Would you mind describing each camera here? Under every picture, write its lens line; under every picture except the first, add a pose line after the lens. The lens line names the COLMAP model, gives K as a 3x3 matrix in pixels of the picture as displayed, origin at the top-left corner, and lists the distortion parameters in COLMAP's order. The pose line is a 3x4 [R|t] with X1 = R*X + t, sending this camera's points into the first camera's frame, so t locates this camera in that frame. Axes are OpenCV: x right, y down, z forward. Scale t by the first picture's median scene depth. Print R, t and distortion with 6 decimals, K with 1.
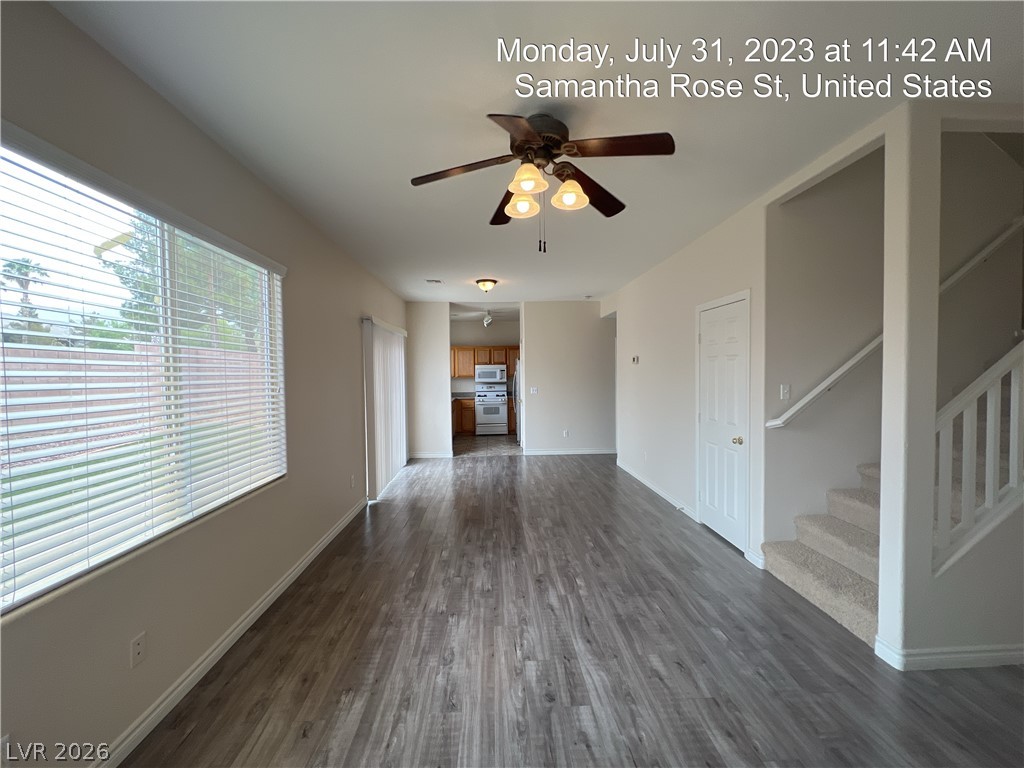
lens RADIAL K [[412.7, 0, 512.6], [0, 412.7, 388.2], [0, 0, 1]] dist [-0.000489, 0.000032]
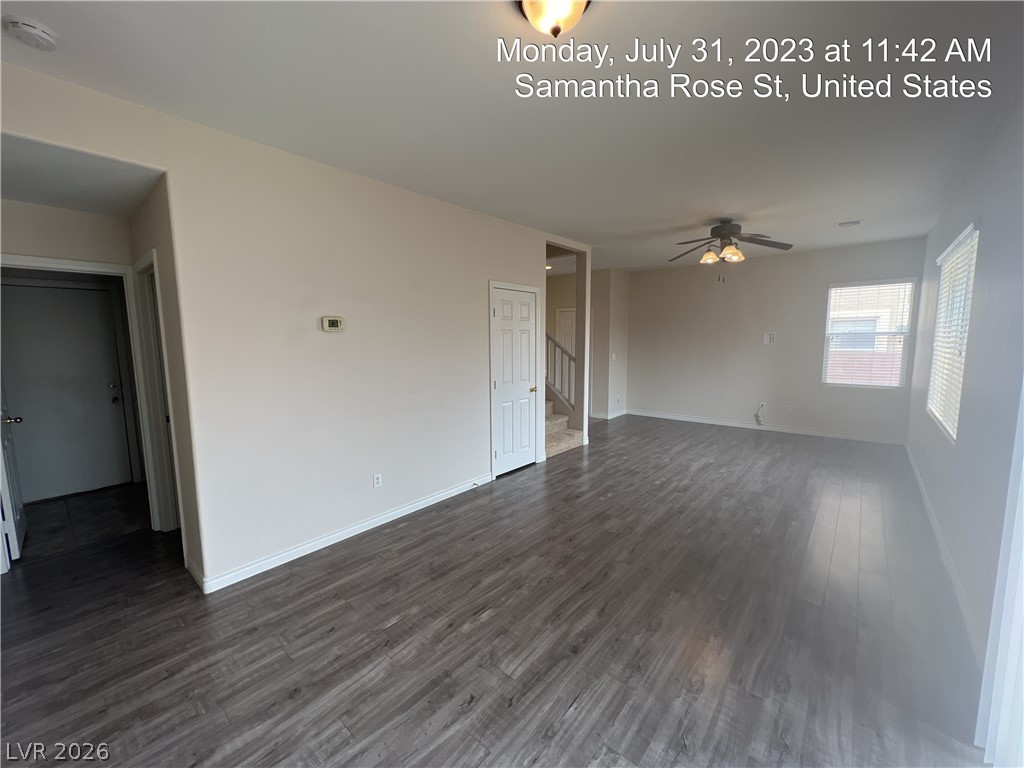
lens RADIAL K [[412.7, 0, 511.9], [0, 412.7, 388.5], [0, 0, 1]] dist [-0.000489, 0.000032]
pose [[-0.724890, -0.066045, 0.685691, -0.411952], [0.046140, 0.988503, 0.143990, -0.091768], [-0.687318, 0.136015, -0.713509, 2.165111]]
